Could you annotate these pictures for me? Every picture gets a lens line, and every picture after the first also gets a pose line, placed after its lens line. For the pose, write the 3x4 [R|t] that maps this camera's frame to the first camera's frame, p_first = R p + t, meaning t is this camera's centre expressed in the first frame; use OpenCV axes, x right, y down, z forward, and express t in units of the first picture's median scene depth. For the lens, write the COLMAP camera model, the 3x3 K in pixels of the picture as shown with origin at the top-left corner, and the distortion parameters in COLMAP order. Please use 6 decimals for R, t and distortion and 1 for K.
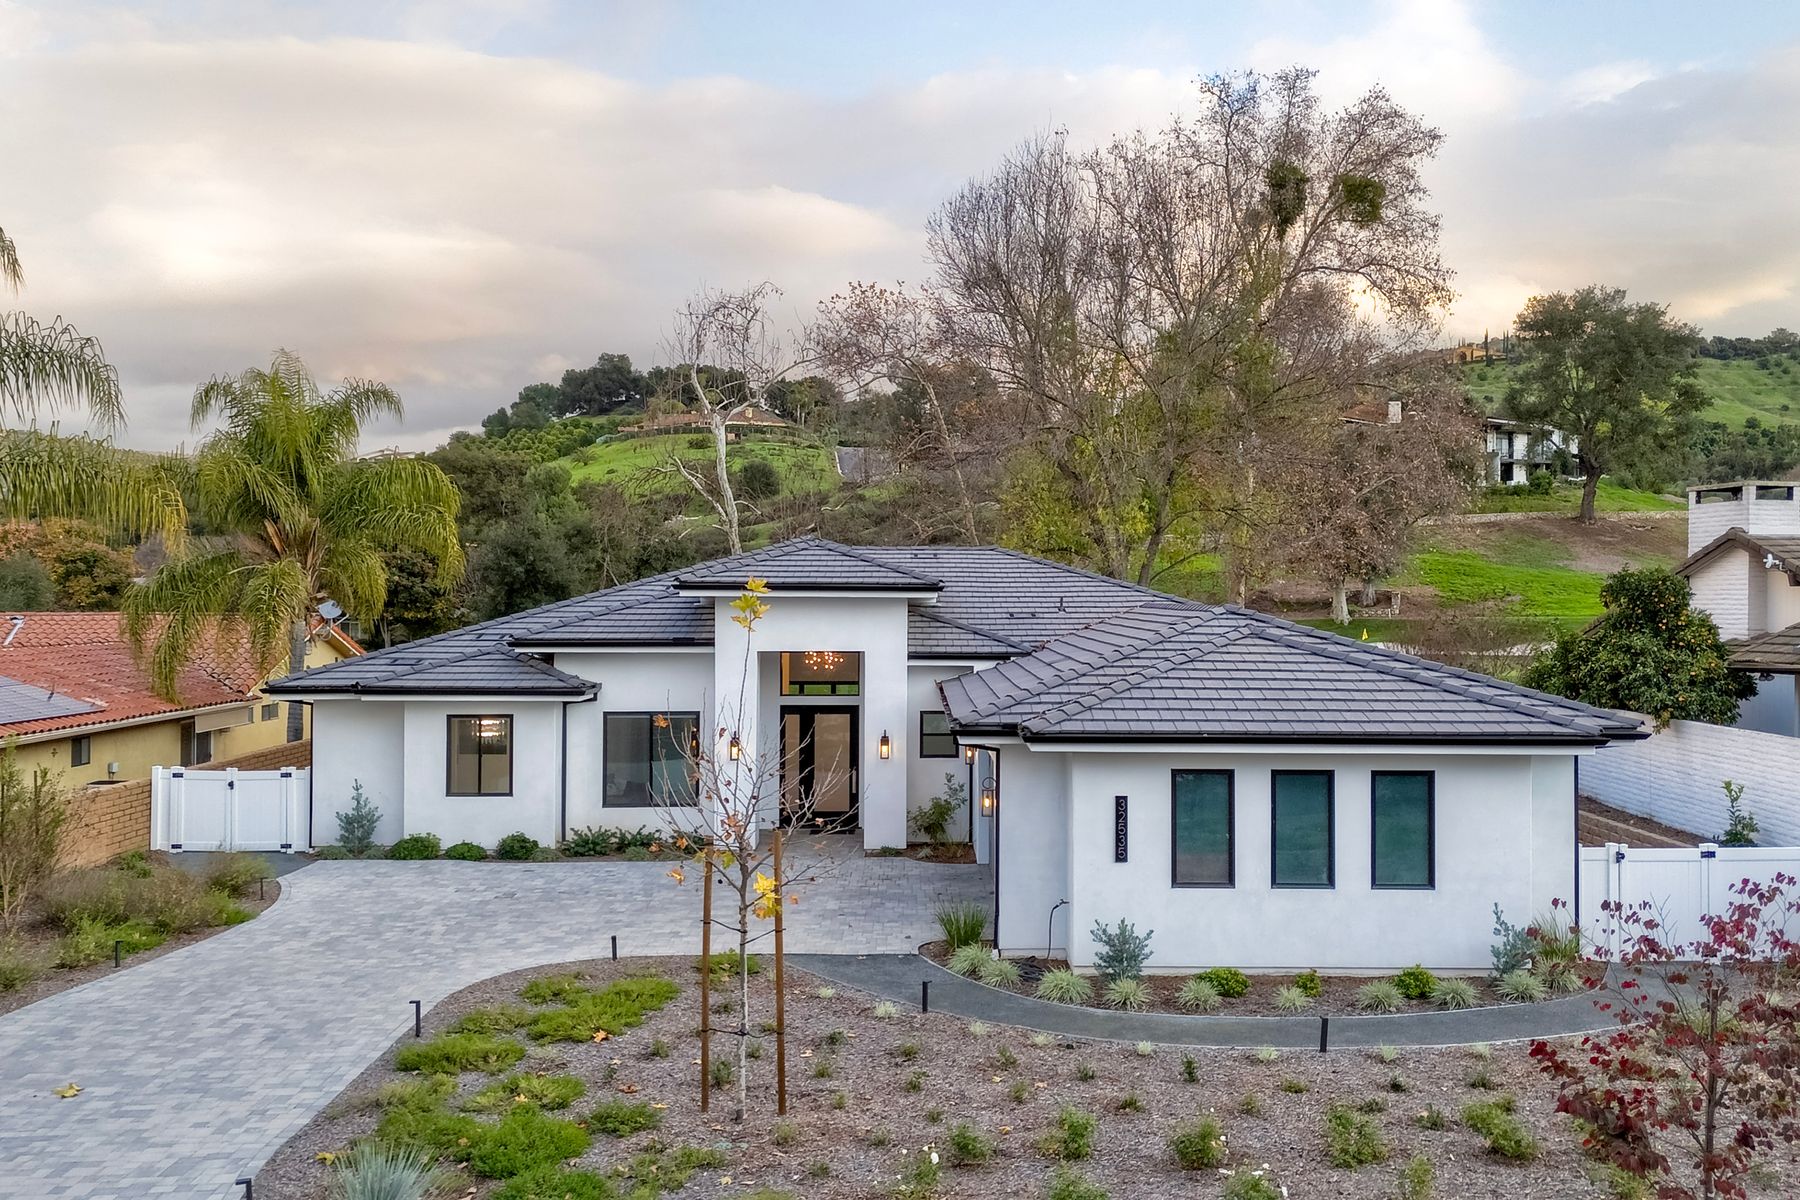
lens RADIAL K [[1577.0, 0, 939.5], [0, 1577.0, 599.7], [0, 0, 1]] dist [0.040596, 0.001172]
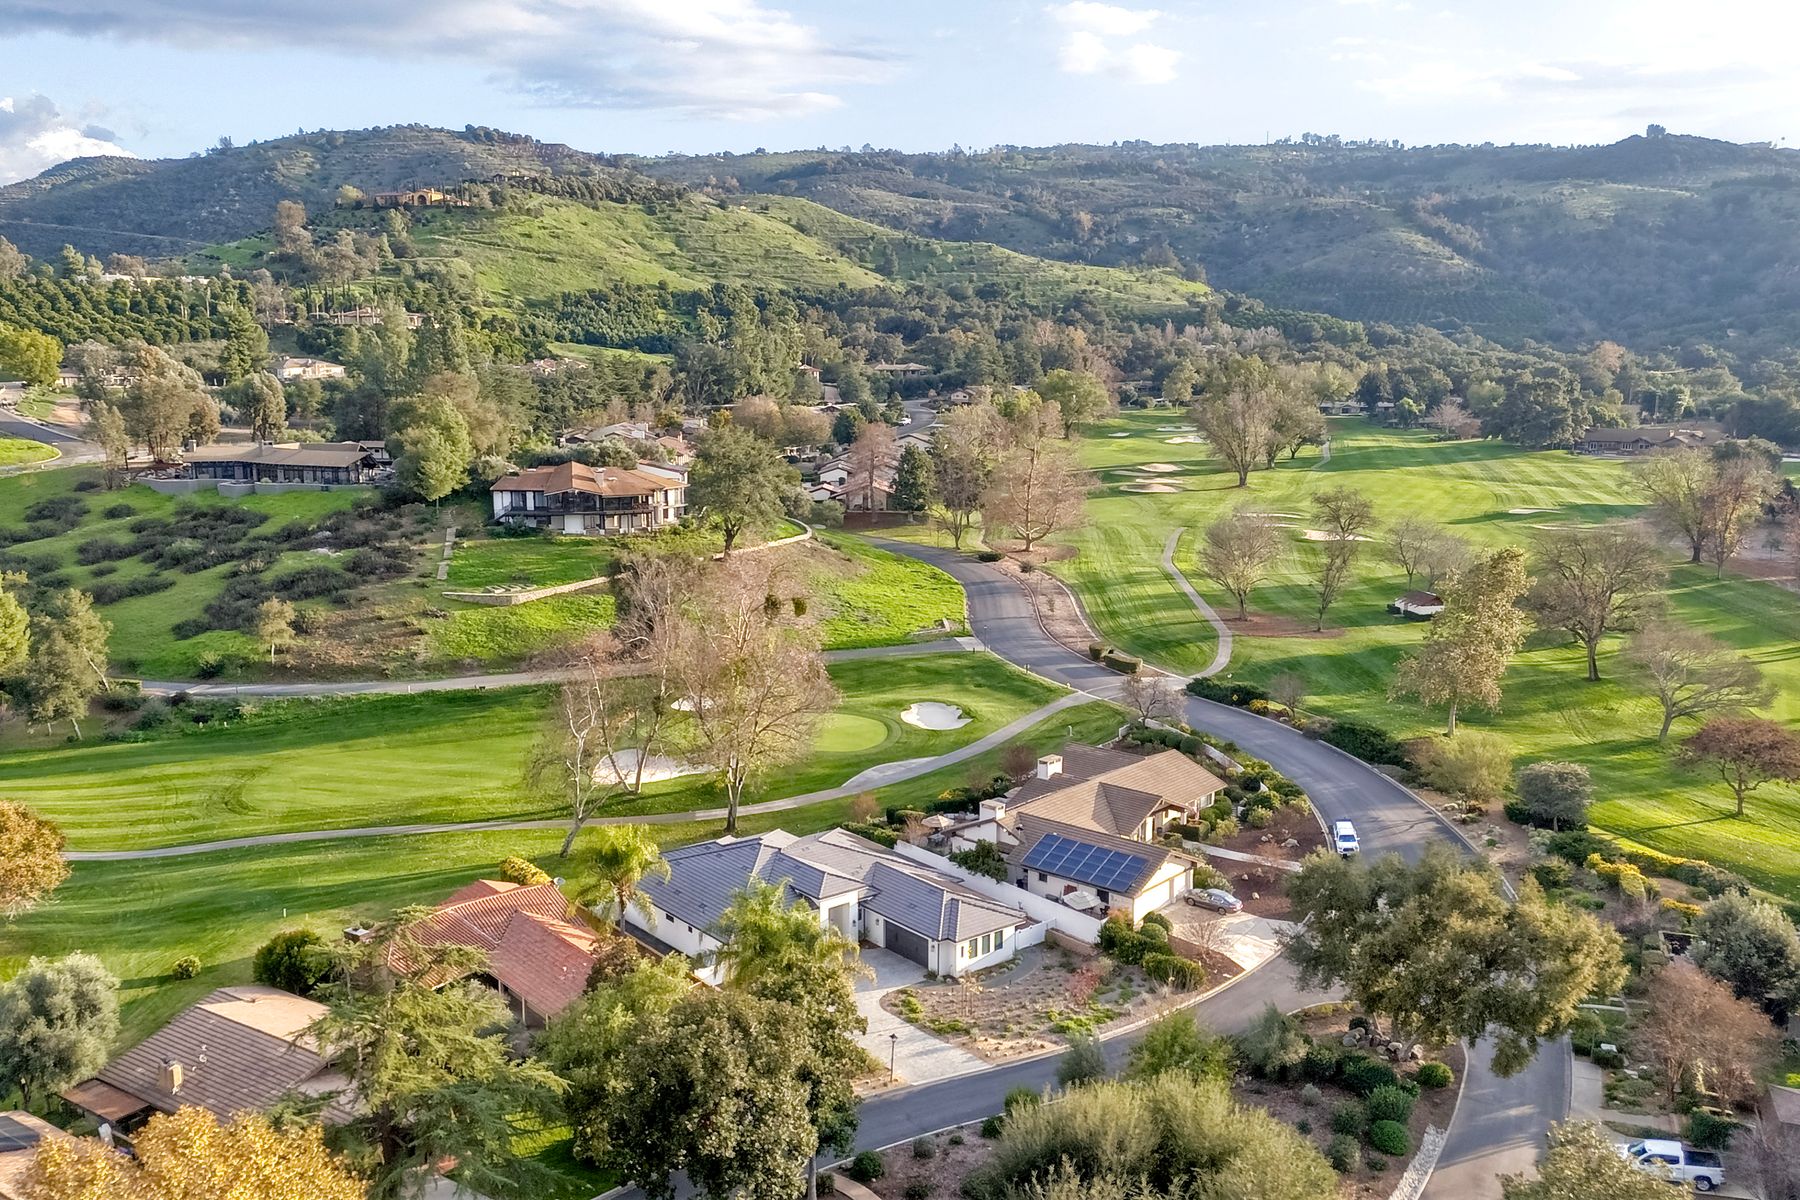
lens RADIAL K [[1579.2, 0, 900.0], [0, 1579.2, 600.0], [0, 0, 1]] dist [0.127895, -0.117015]
pose [[0.786893, -0.105704, 0.607968, -2.402277], [-0.001086, 0.984981, 0.172658, -1.473568], [-0.617088, -0.136524, 0.774960, -2.212321]]
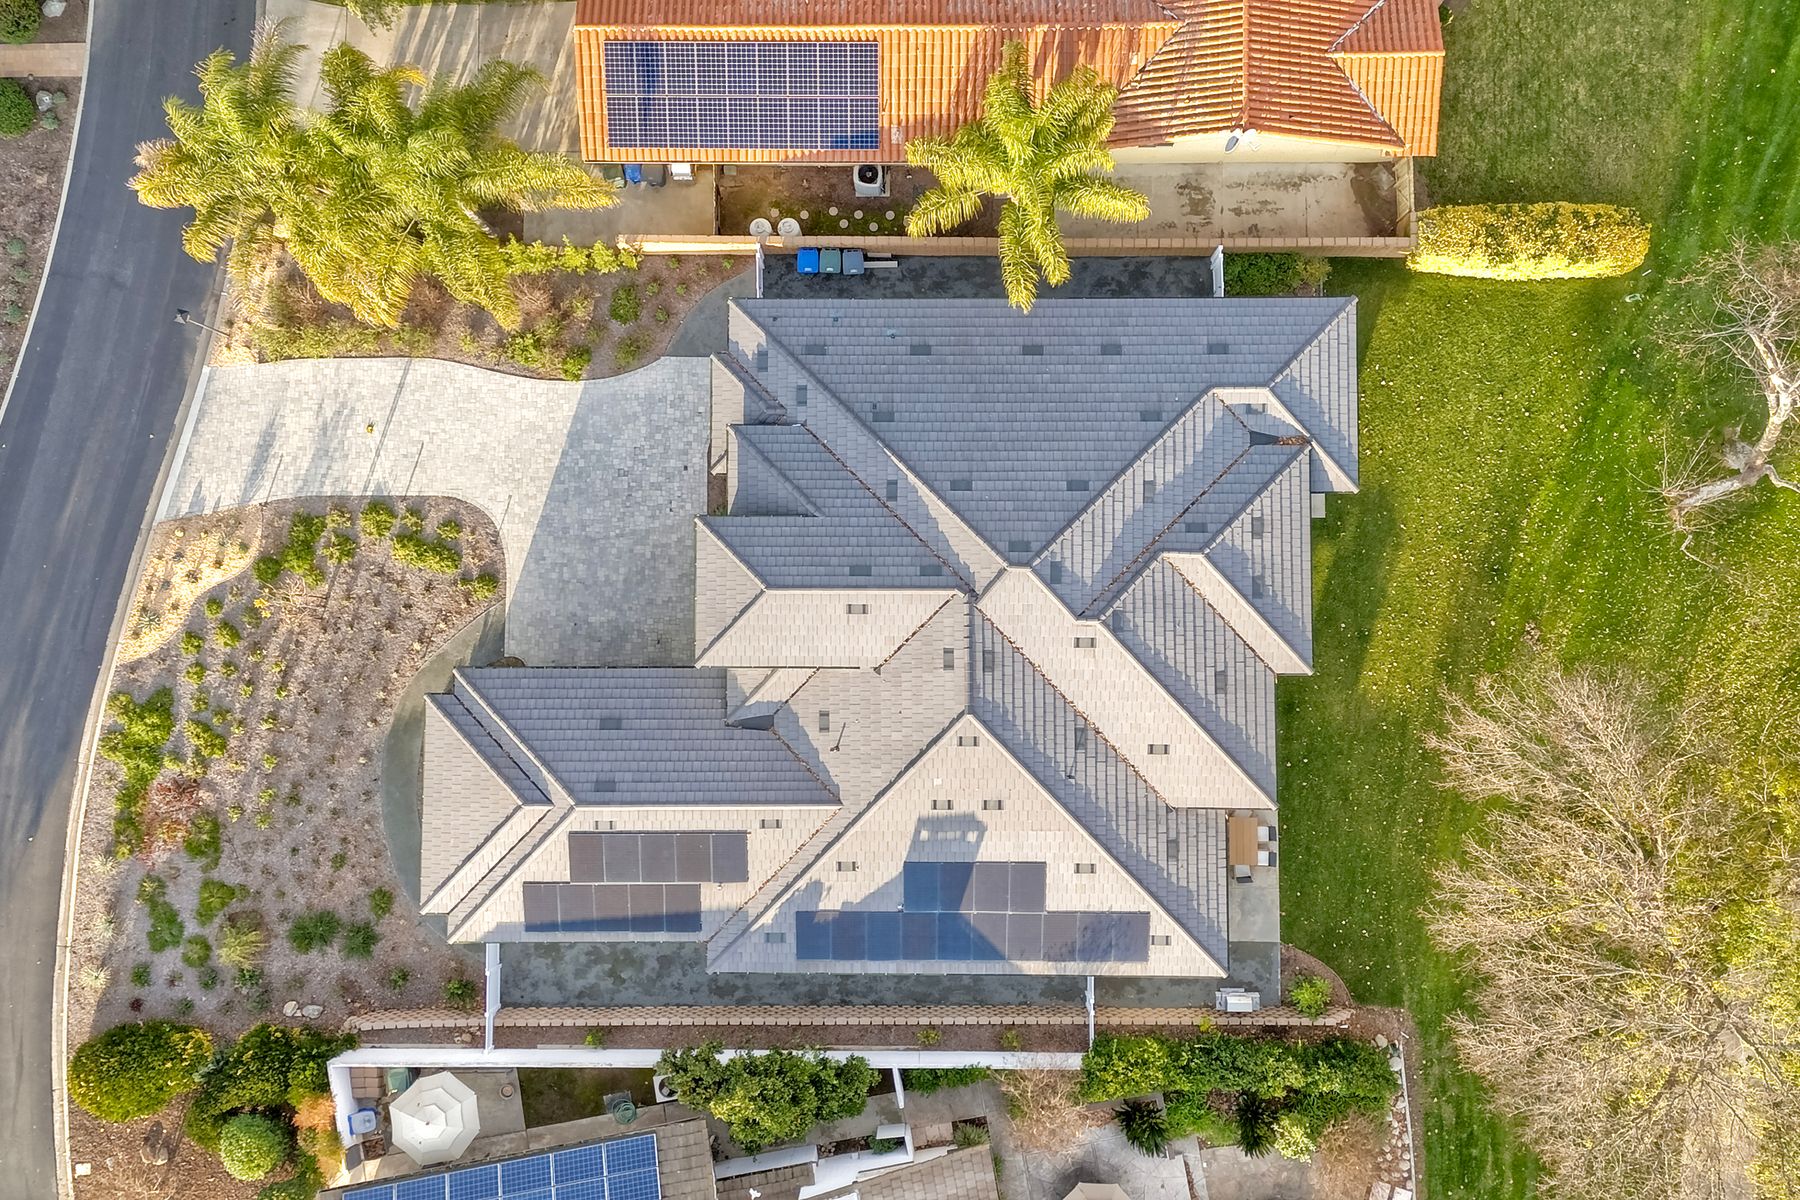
lens RADIAL K [[1566.6, 0, 900.0], [0, 1566.6, 600.0], [0, 0, 1]] dist [0.085058, -0.102037]
pose [[-0.019937, 0.997876, -0.062012, 0.030028], [0.011041, 0.062240, 0.998000, -1.739847], [0.999740, 0.019213, -0.012259, 1.228581]]
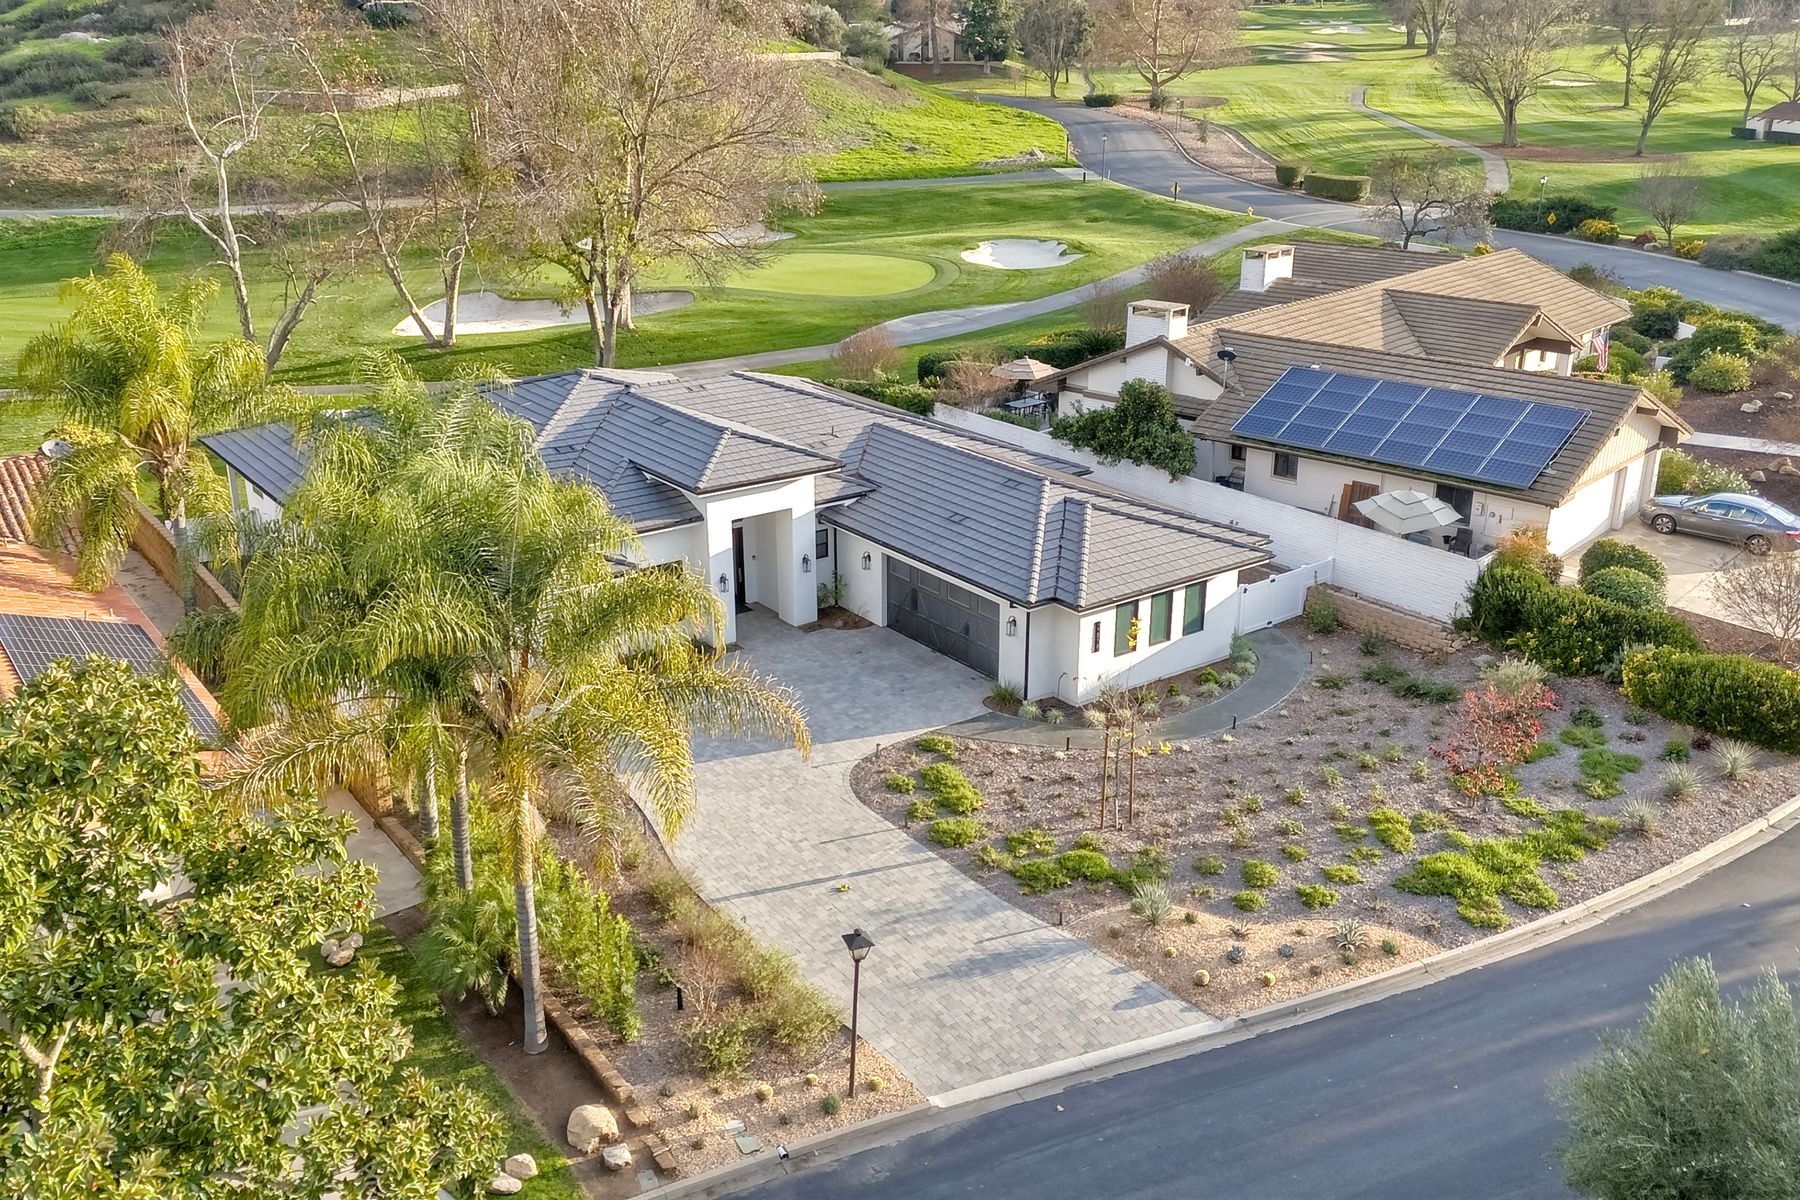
lens RADIAL K [[1566.6, 0, 900.0], [0, 1566.6, 600.0], [0, 0, 1]] dist [0.085058, -0.102037]
pose [[0.816476, -0.205318, 0.539640, -0.814203], [0.006168, 0.937685, 0.347431, -0.418166], [-0.577347, -0.280341, 0.766864, -0.271998]]
